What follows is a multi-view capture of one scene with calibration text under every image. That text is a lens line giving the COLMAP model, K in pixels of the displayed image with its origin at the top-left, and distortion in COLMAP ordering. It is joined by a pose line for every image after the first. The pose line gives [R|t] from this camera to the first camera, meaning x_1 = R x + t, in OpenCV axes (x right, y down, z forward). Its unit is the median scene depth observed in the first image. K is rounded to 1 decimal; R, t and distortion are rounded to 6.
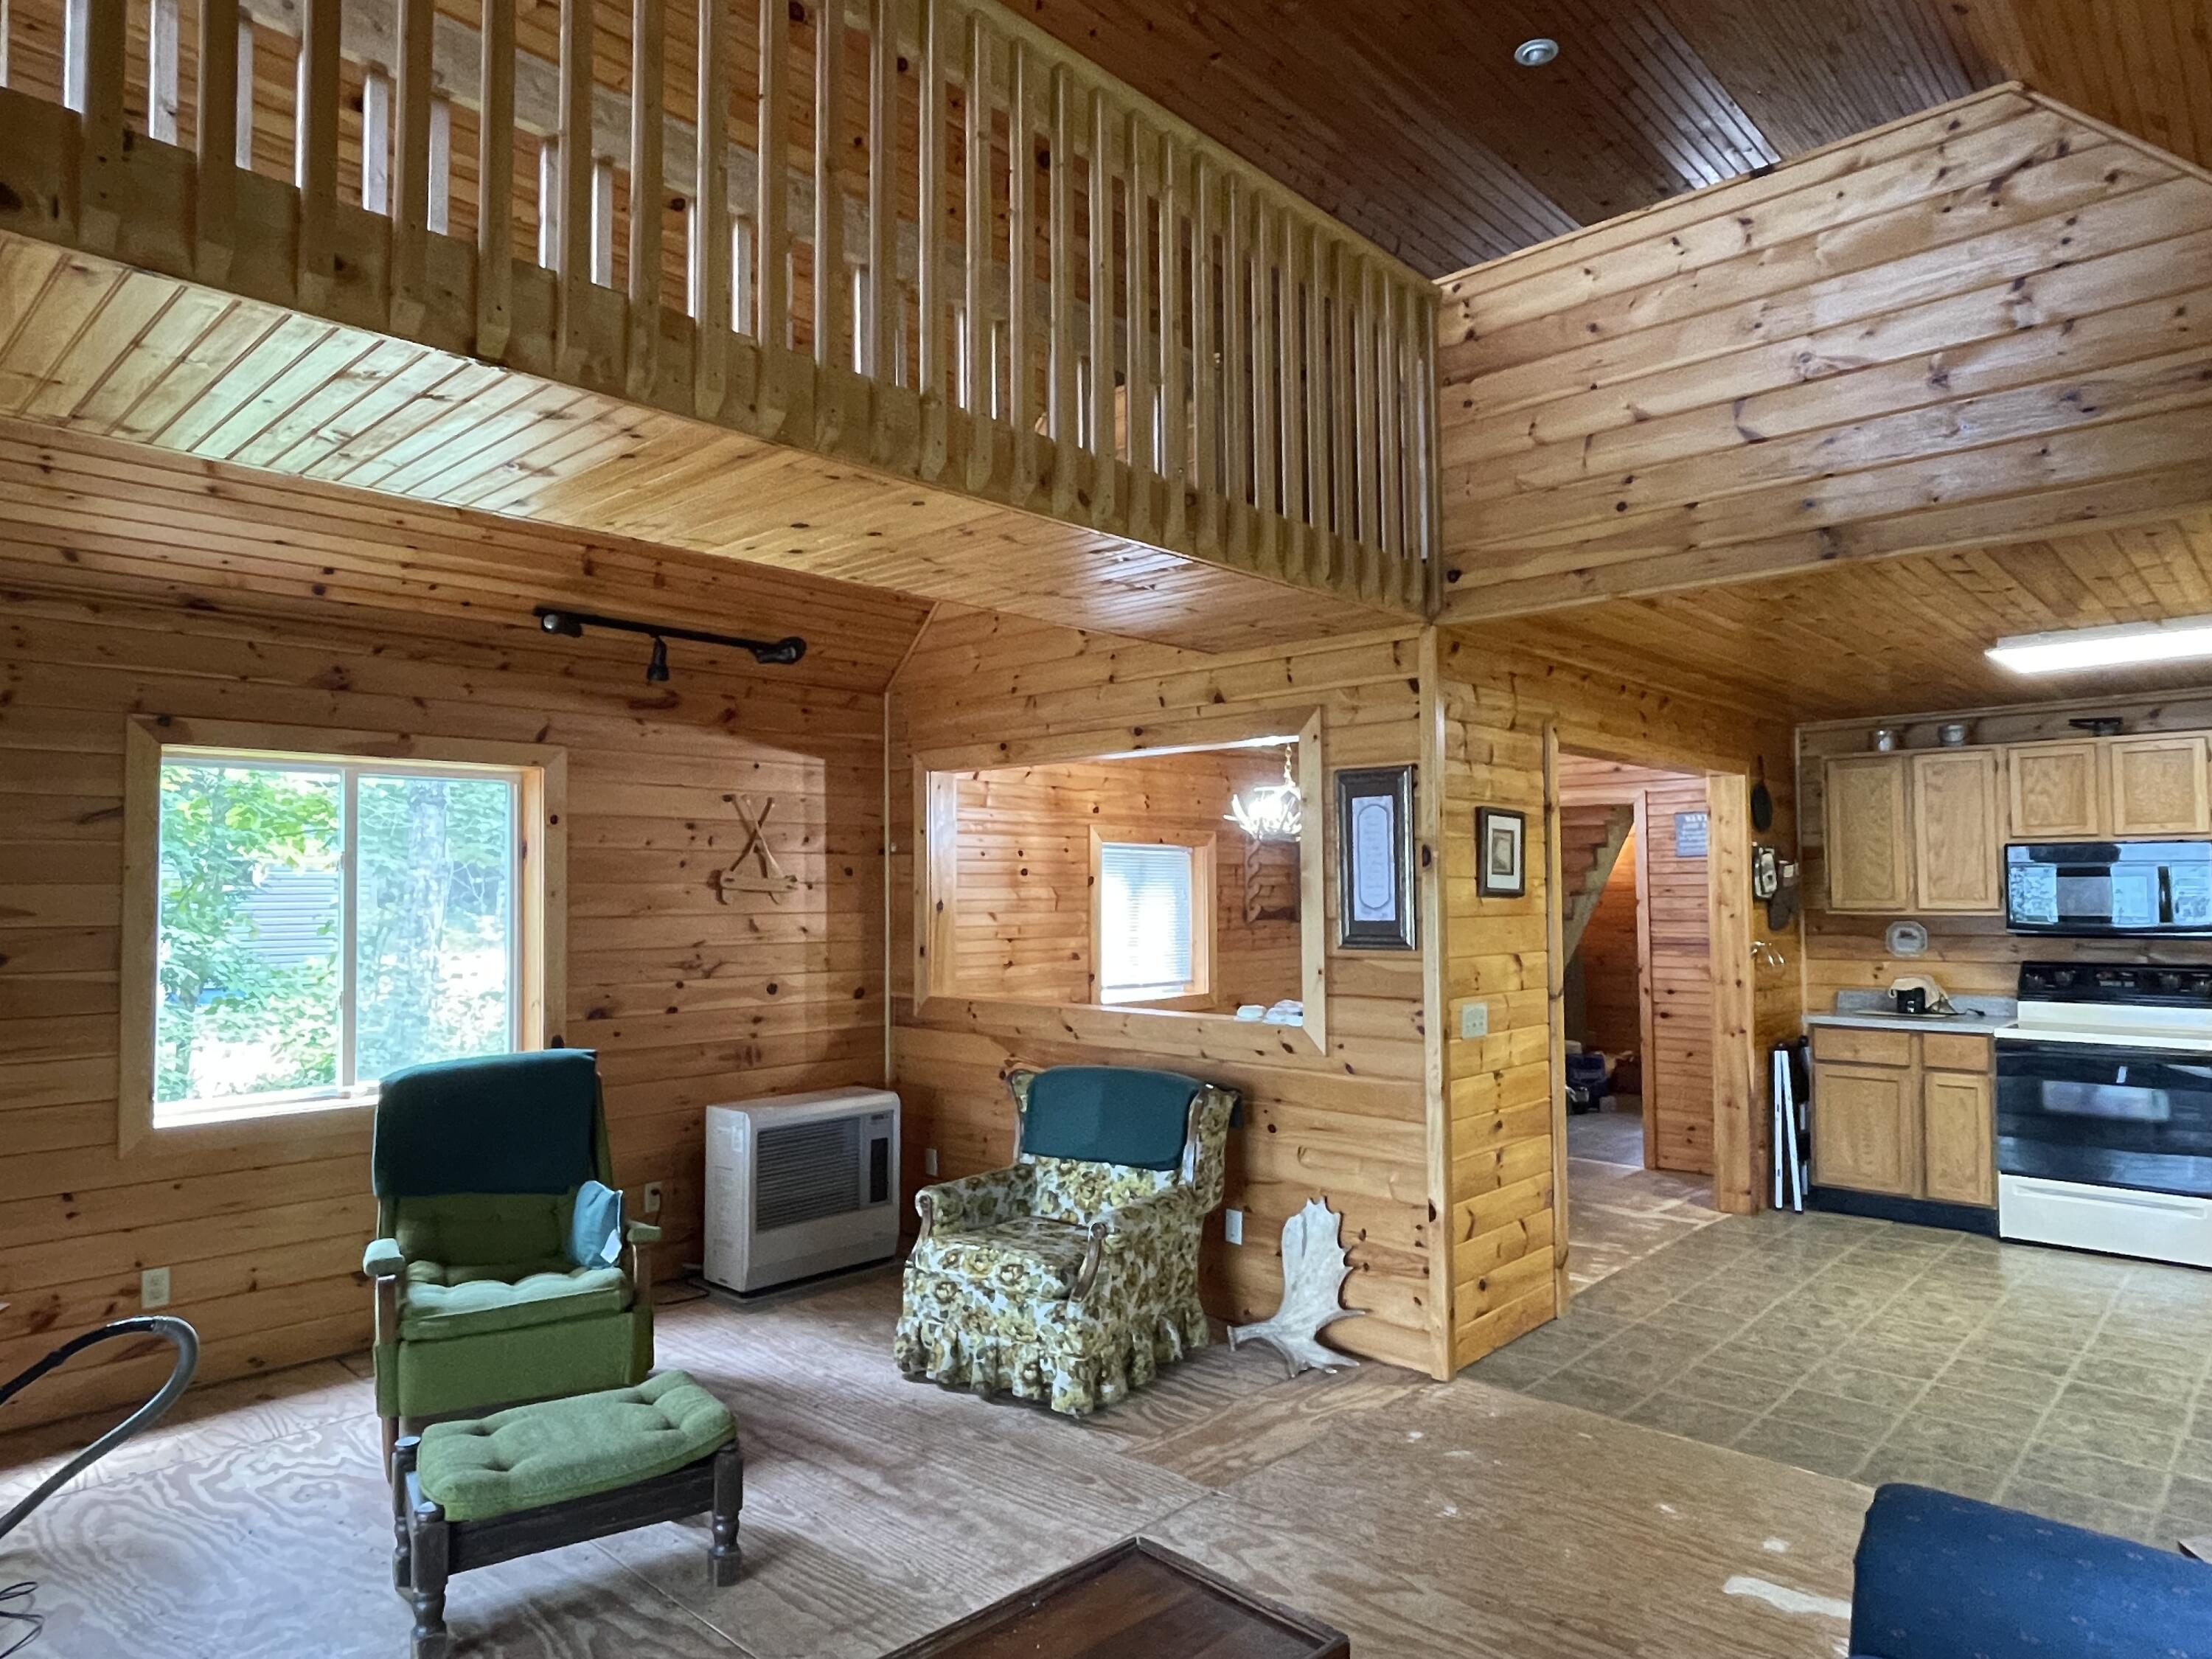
lens RADIAL K [[1344.4, 0, 1106.0], [0, 1344.4, 829.5], [0, 0, 1]] dist [0.008549, -0.000691]
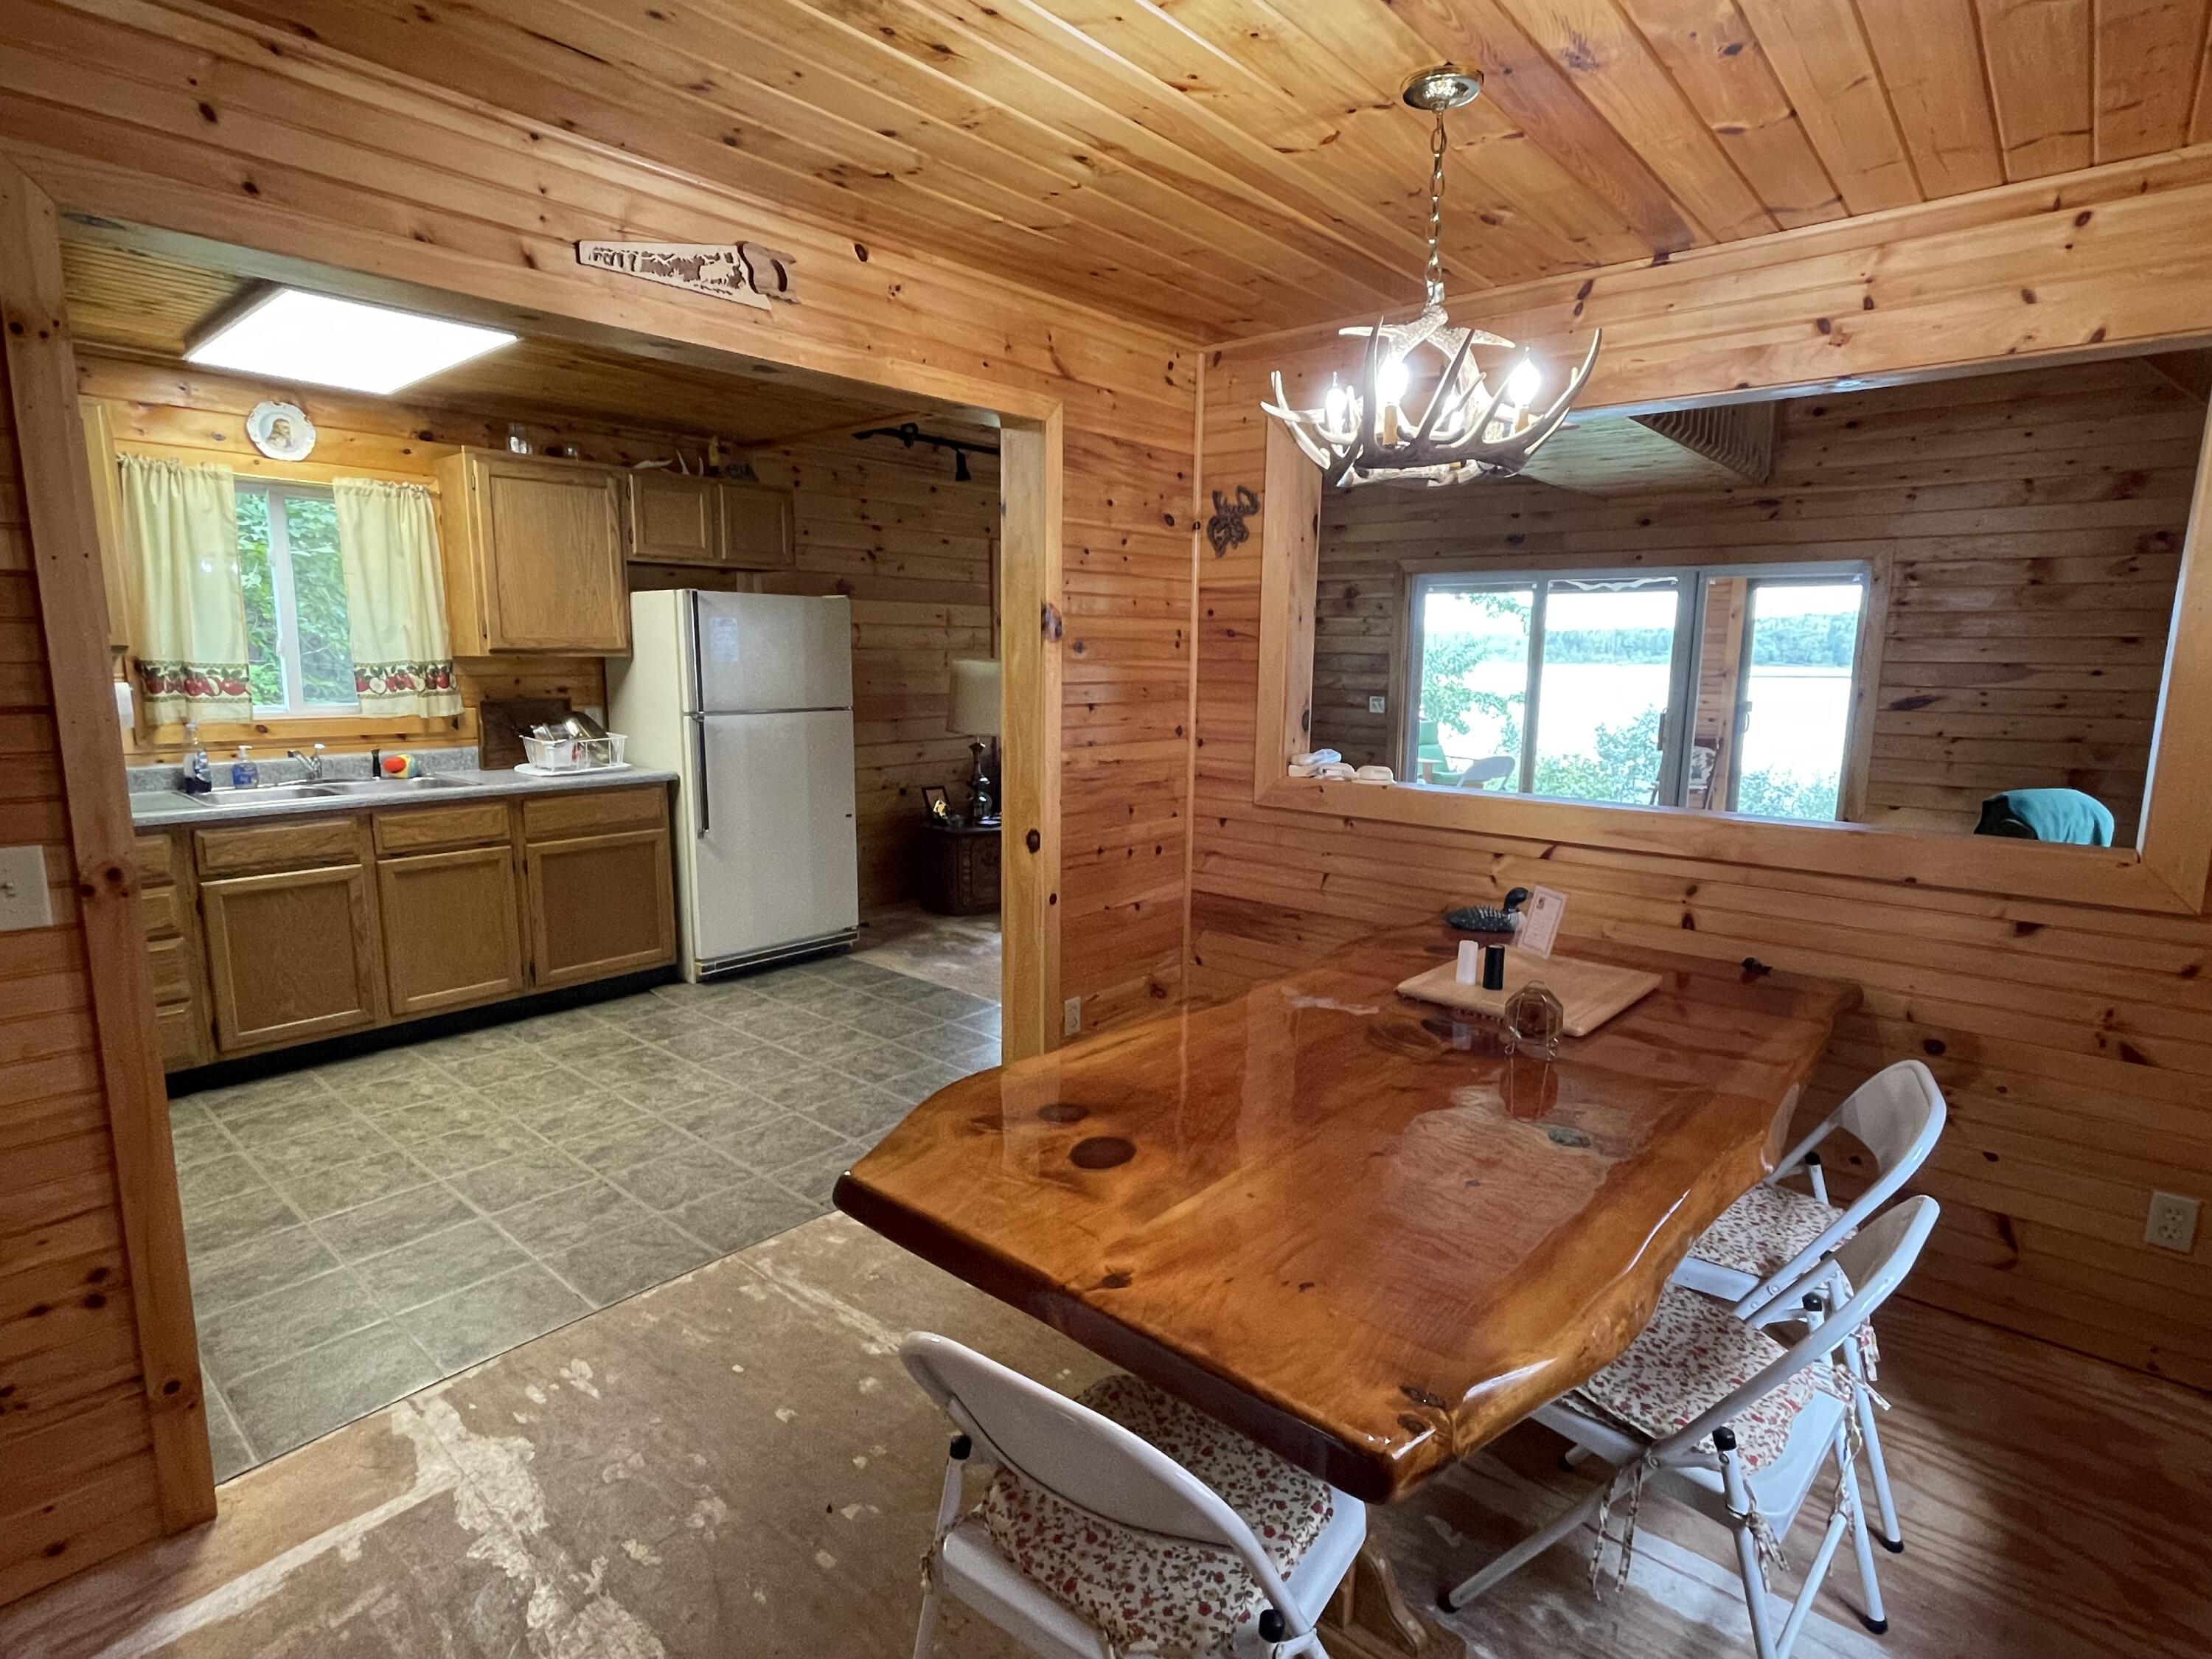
lens RADIAL K [[1111.6, 0, 1106.0], [0, 1111.6, 829.5], [0, 0, 1]] dist [0.001115, 0.000060]
pose [[-0.999361, -0.001123, -0.035733, 0.327211], [-0.005311, 0.993079, 0.117326, 0.099016], [0.035354, 0.117441, -0.992450, 1.824169]]
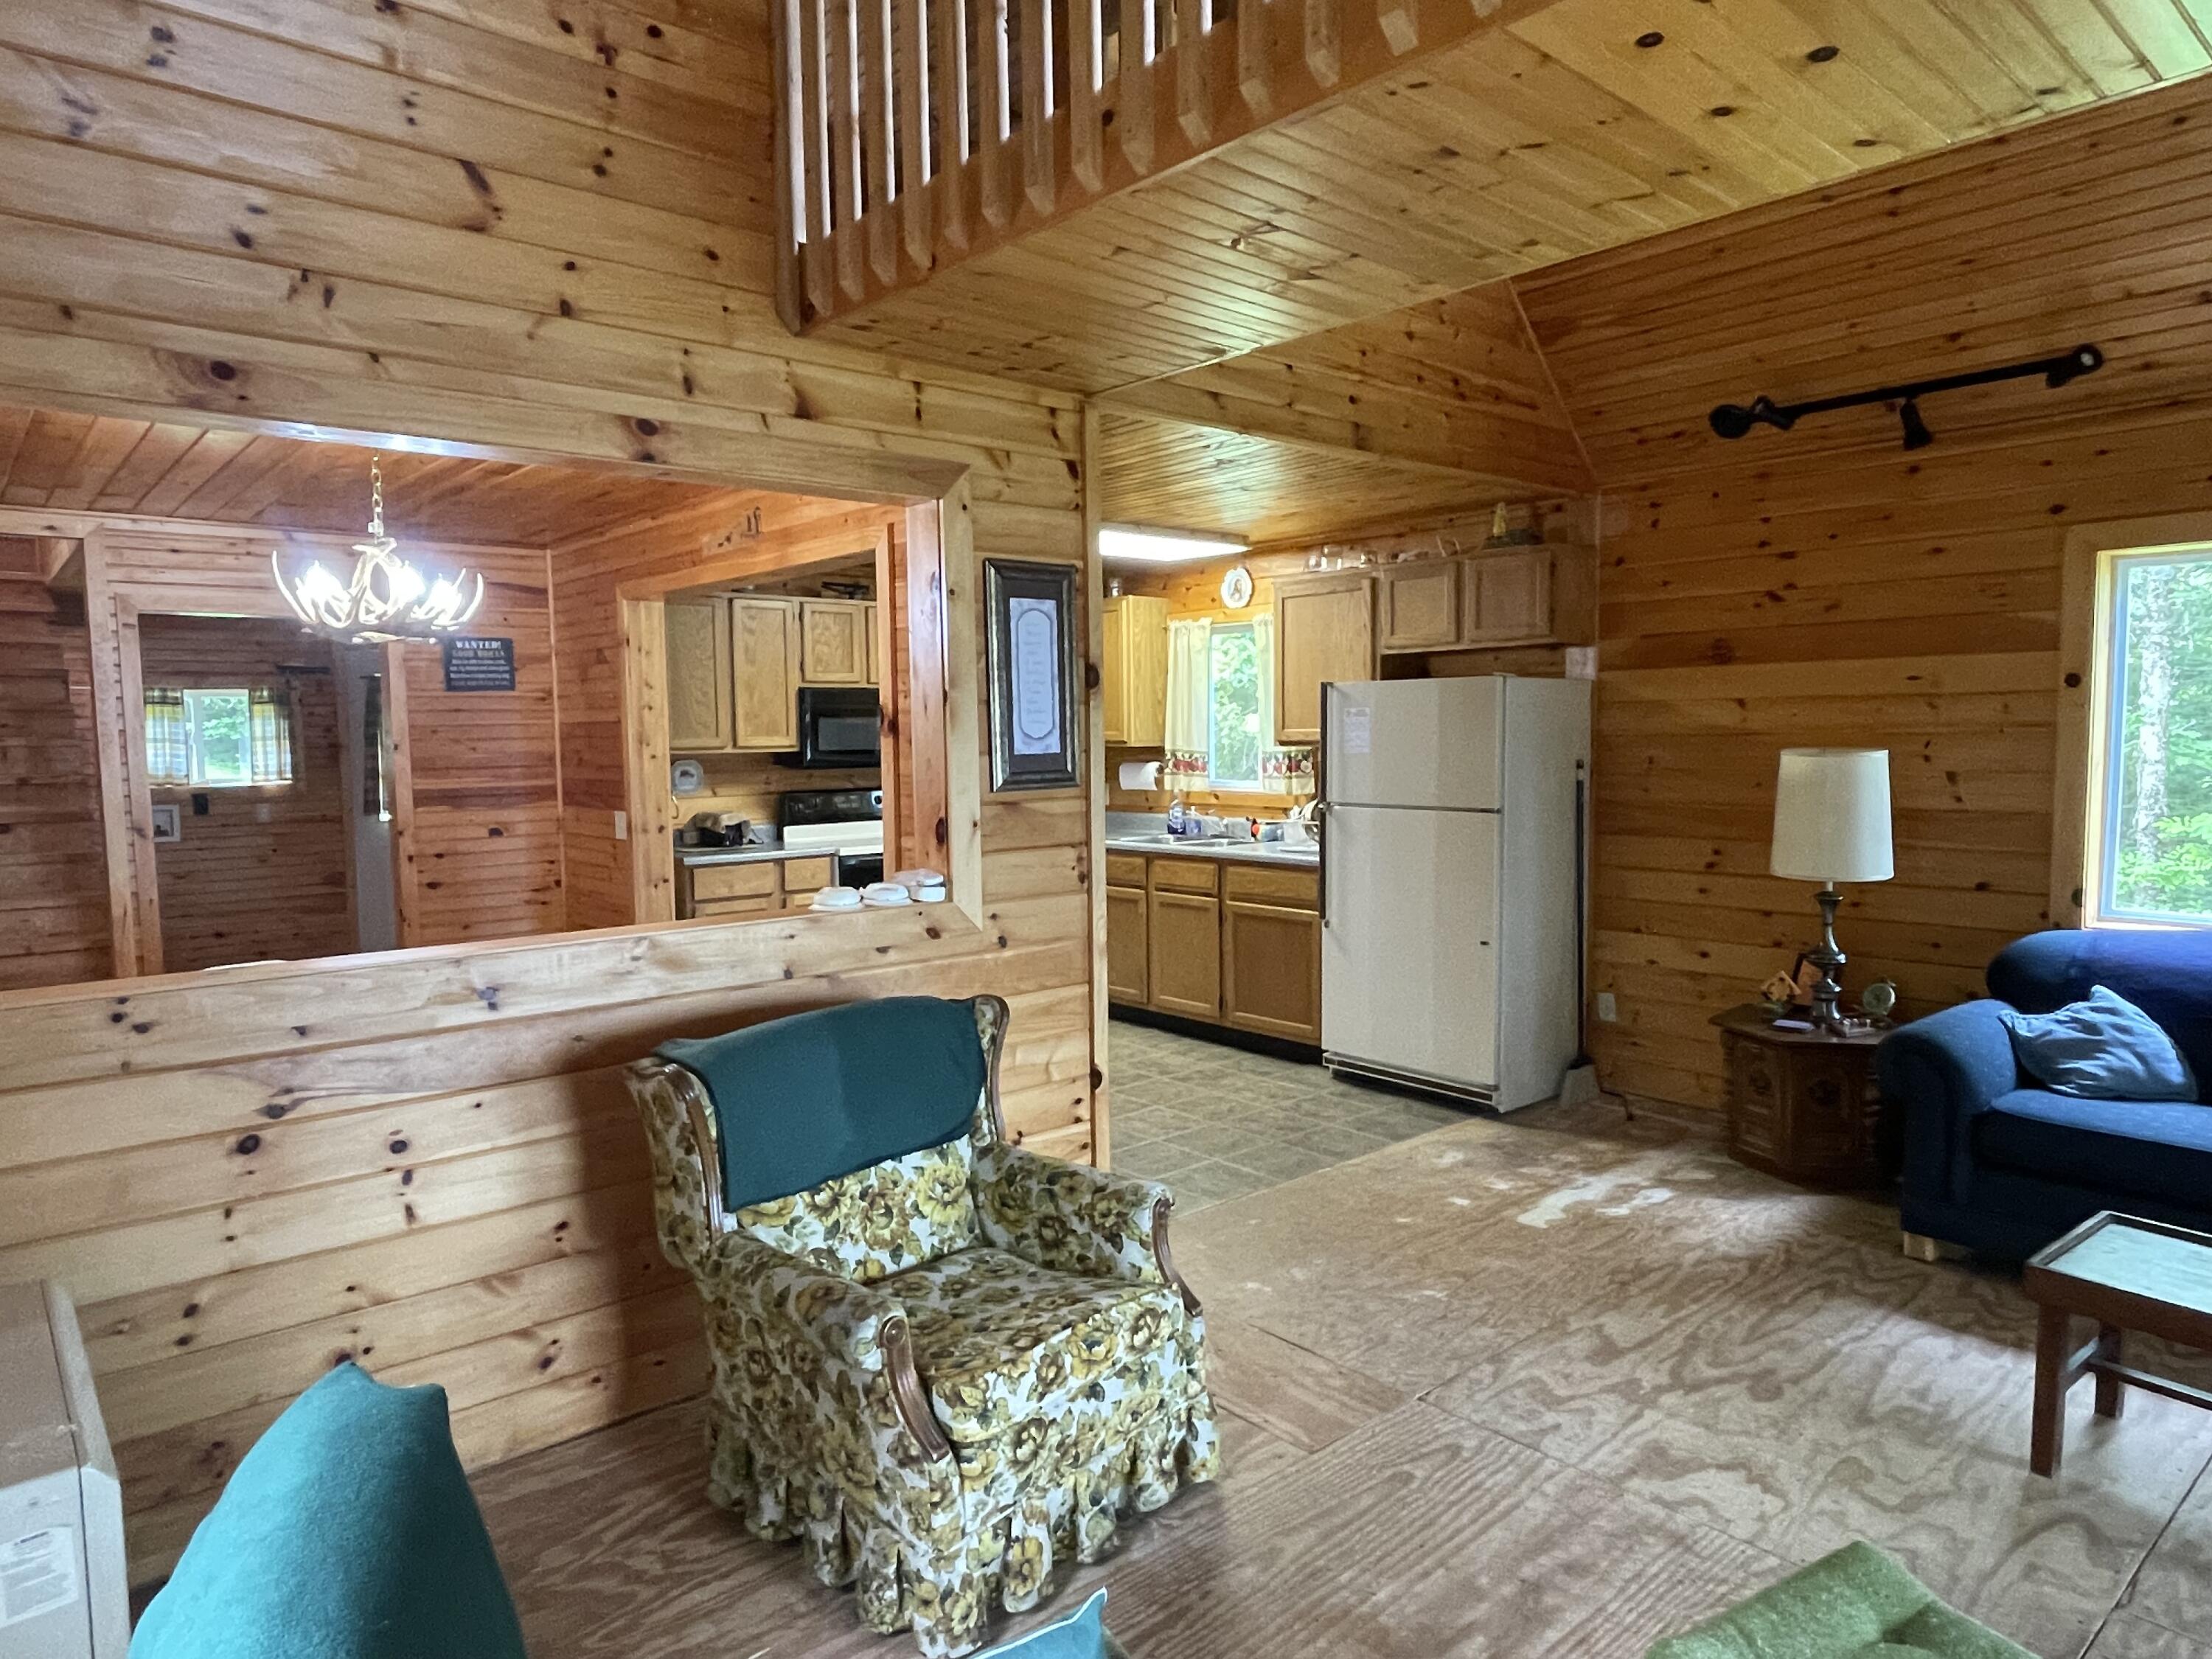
lens RADIAL K [[1359.0, 0, 1106.0], [0, 1359.0, 829.5], [0, 0, 1]] dist [-0.003102, -0.001854]
pose [[0.107013, -0.072401, 0.991618, -0.602083], [-0.029859, 0.996661, 0.075992, 0.049270], [-0.993809, -0.037741, 0.104494, 0.860810]]
